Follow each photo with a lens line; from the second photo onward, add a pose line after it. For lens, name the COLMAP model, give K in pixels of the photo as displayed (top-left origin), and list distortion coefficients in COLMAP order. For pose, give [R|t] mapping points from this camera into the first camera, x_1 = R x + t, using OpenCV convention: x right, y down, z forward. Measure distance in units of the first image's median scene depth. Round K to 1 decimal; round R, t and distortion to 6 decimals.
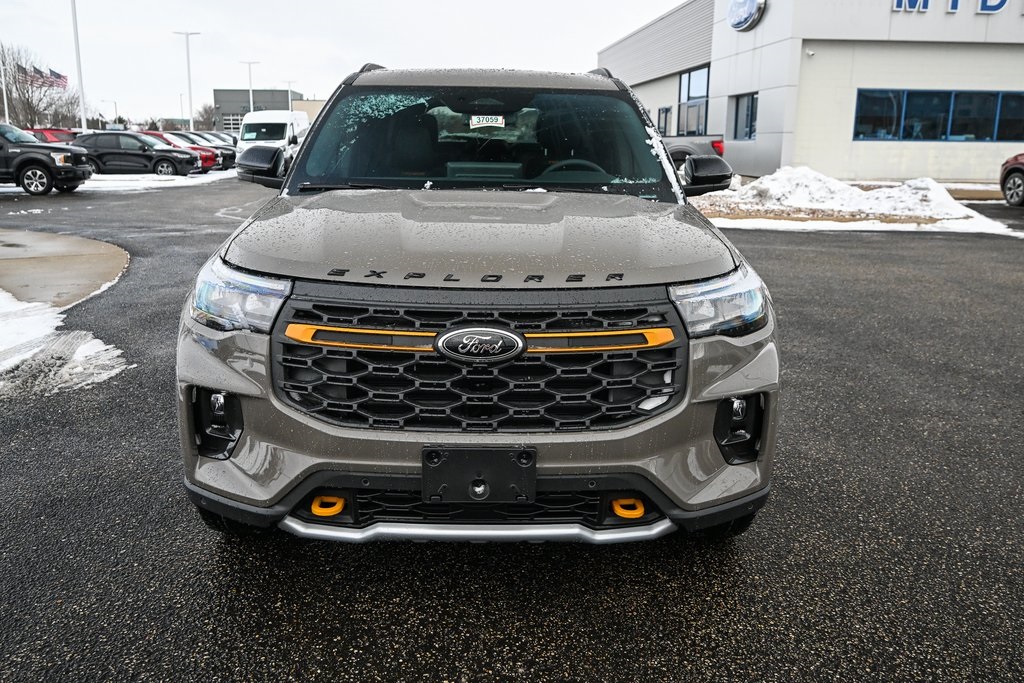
lens RADIAL K [[885.1, 0, 512.2], [0, 885.1, 344.3], [0, 0, 1]] dist [-0.014716, 0.023085]
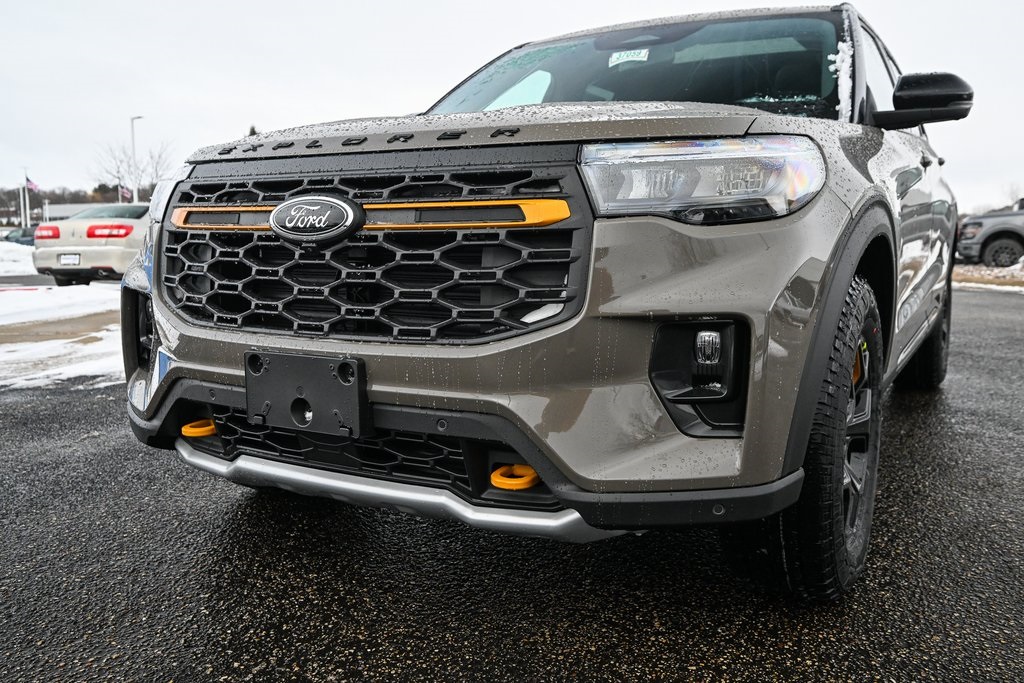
lens RADIAL K [[885.1, 0, 512.6], [0, 885.1, 338.6], [0, 0, 1]] dist [-0.014716, 0.023085]
pose [[0.854828, 0.042332, -0.517181, 0.500996], [-0.105426, 0.990048, -0.093218, 0.152672], [0.508089, 0.134210, 0.850784, 0.442219]]
